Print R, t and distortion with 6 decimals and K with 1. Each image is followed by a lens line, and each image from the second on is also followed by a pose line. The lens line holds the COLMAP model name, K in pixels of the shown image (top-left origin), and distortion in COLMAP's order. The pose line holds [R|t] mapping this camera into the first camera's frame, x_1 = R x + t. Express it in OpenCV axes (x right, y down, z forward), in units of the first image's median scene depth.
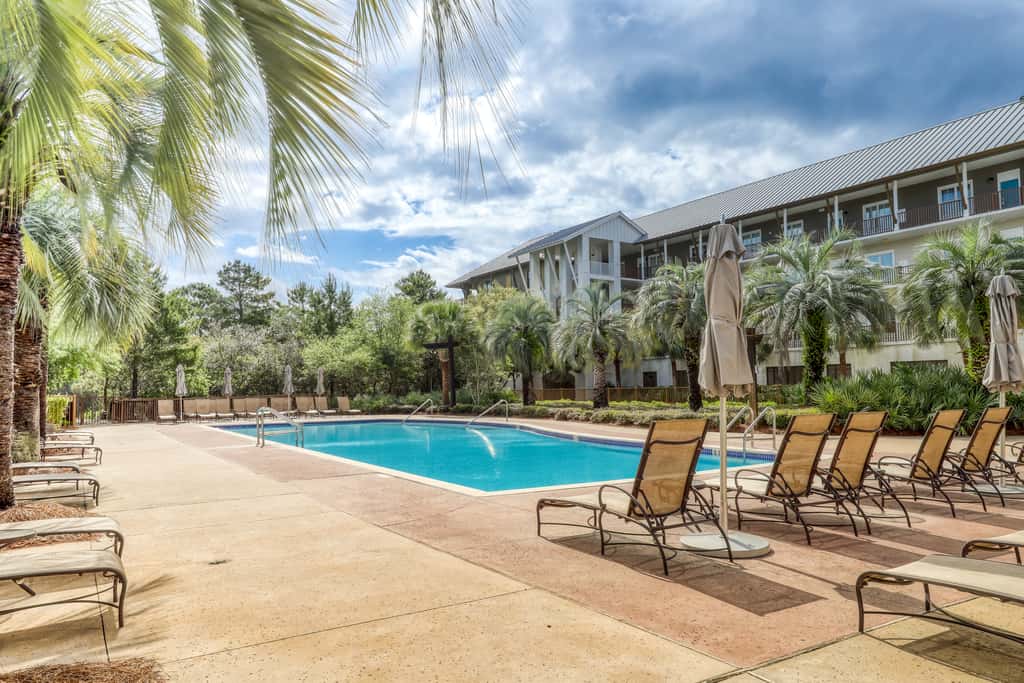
lens RADIAL K [[692.6, 0, 513.1], [0, 692.6, 362.6], [0, 0, 1]] dist [-0.003519, -0.001623]
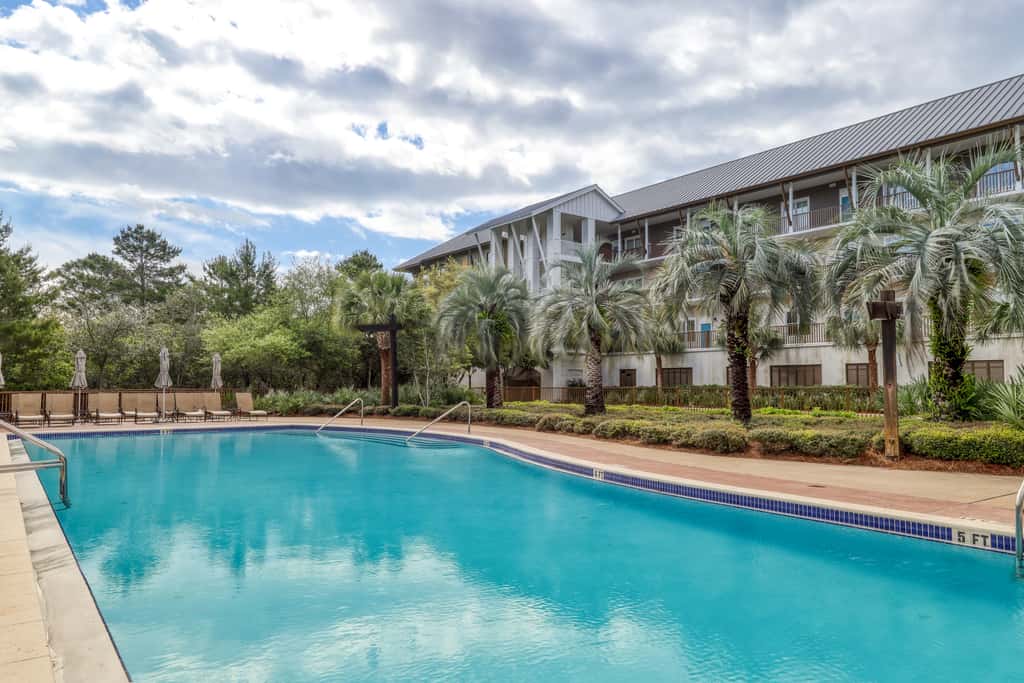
lens RADIAL K [[692.6, 0, 513.1], [0, 692.6, 362.6], [0, 0, 1]] dist [-0.003519, -0.001623]
pose [[0.997352, 0.019734, 0.069994, -0.009075], [-0.019935, 0.999799, 0.002175, 0.008080], [-0.069937, -0.003565, 0.997545, 0.195538]]
